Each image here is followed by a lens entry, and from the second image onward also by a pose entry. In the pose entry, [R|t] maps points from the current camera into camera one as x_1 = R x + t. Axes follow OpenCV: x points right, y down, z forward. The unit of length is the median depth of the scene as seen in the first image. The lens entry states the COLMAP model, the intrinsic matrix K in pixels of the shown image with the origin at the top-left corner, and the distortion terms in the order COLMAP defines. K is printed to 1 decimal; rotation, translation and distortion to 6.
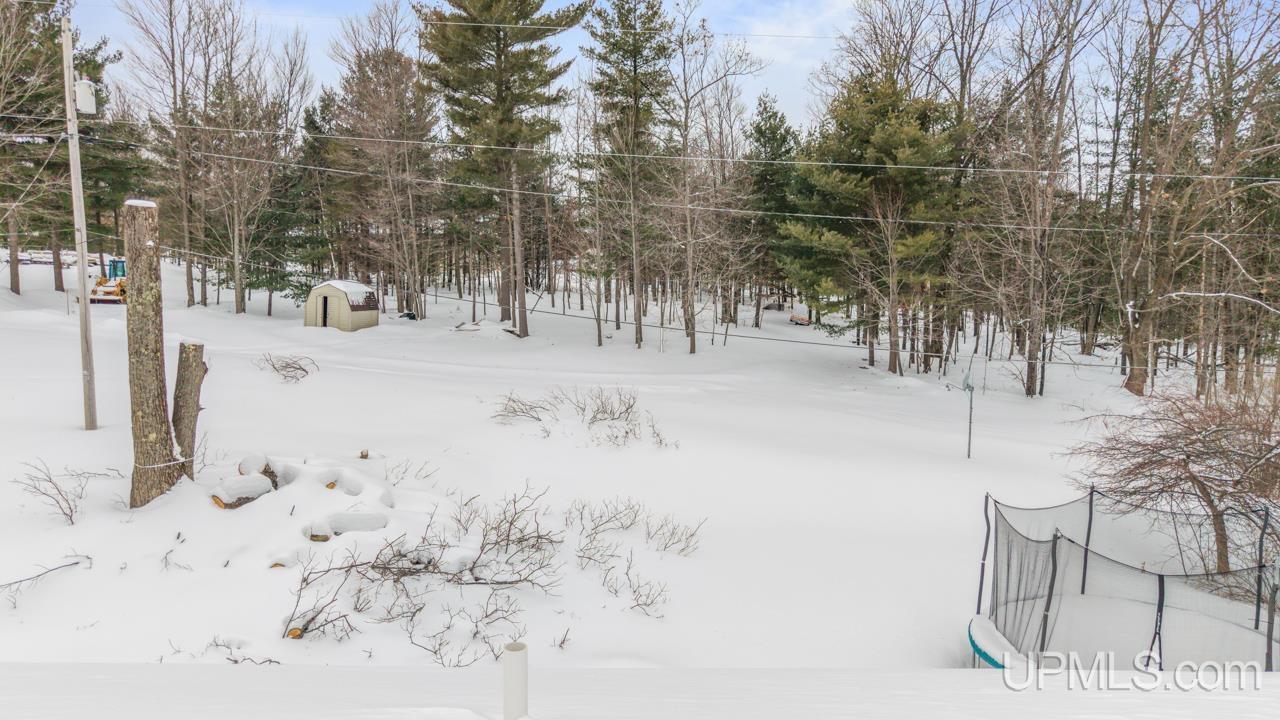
lens RADIAL K [[844.3, 0, 640.0], [0, 844.3, 360.0], [0, 0, 1]] dist [0.021149, -0.001034]
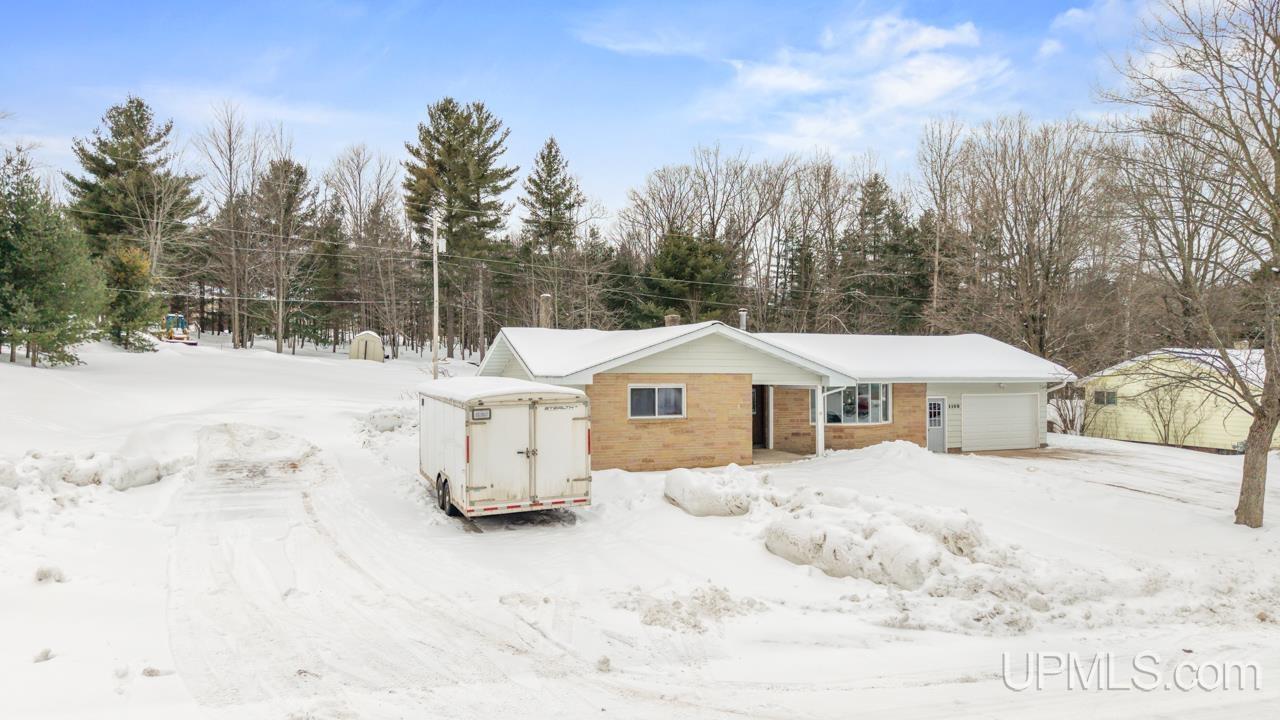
lens RADIAL K [[890.1, 0, 640.0], [0, 890.1, 360.0], [0, 0, 1]] dist [0.008880, 0.001321]
pose [[0.913758, -0.001612, 0.406256, -0.550652], [0.037728, 0.996007, -0.080906, 0.102439], [-0.404504, 0.089256, 0.910170, -0.664604]]
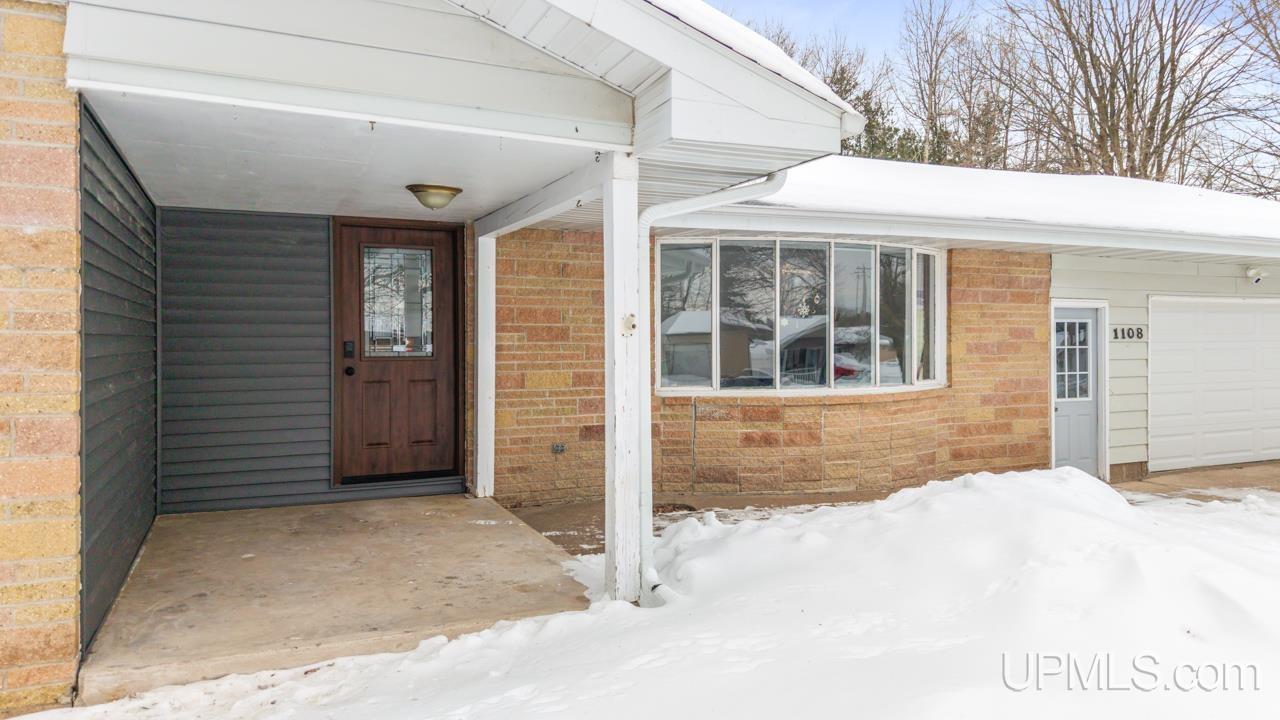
lens RADIAL K [[870.4, 0, 642.2], [0, 870.4, 343.1], [0, 0, 1]] dist [0.001936, -0.000658]
pose [[0.896533, -0.012205, 0.442808, -0.212817], [0.047518, 0.996502, -0.068741, 0.103126], [-0.440420, 0.082670, 0.893977, -0.220059]]
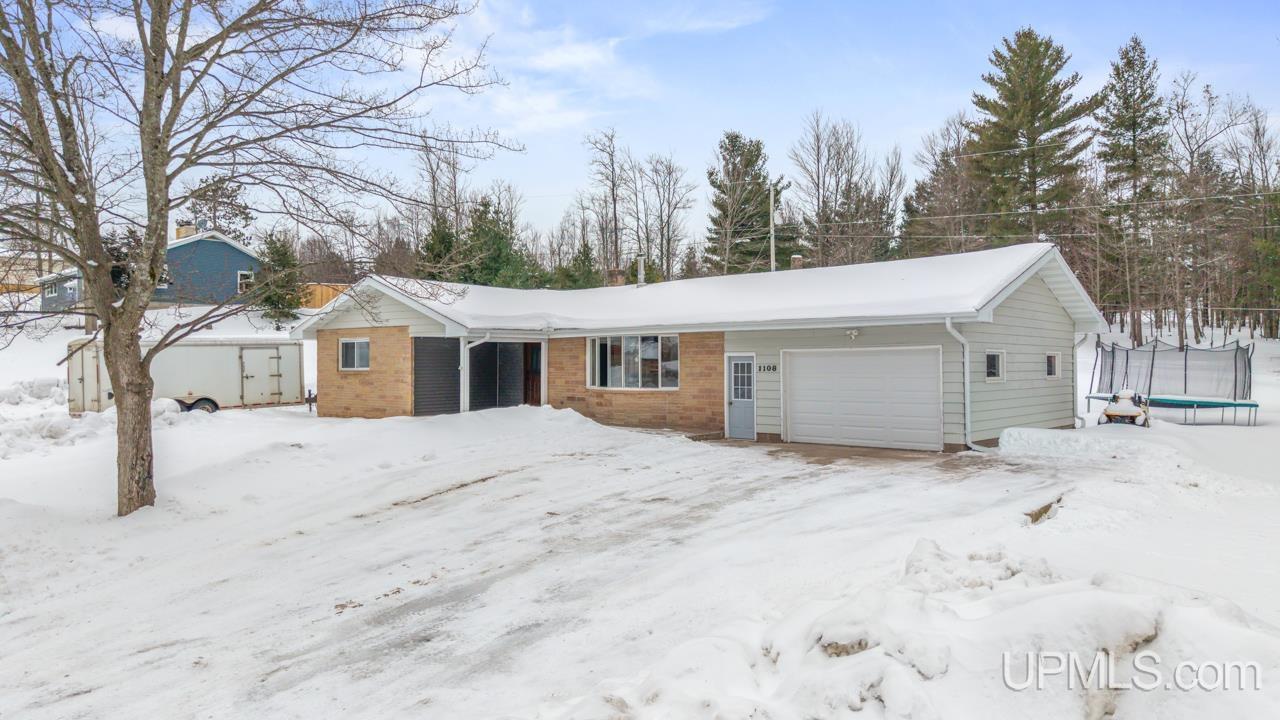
lens RADIAL K [[892.7, 0, 657.4], [0, 892.7, 364.9], [0, 0, 1]] dist [0.068124, -0.001360]
pose [[0.776743, -0.009984, -0.629738, 0.288581], [-0.042978, 0.996703, -0.068813, 0.125349], [0.628349, 0.080515, 0.773754, -0.489906]]
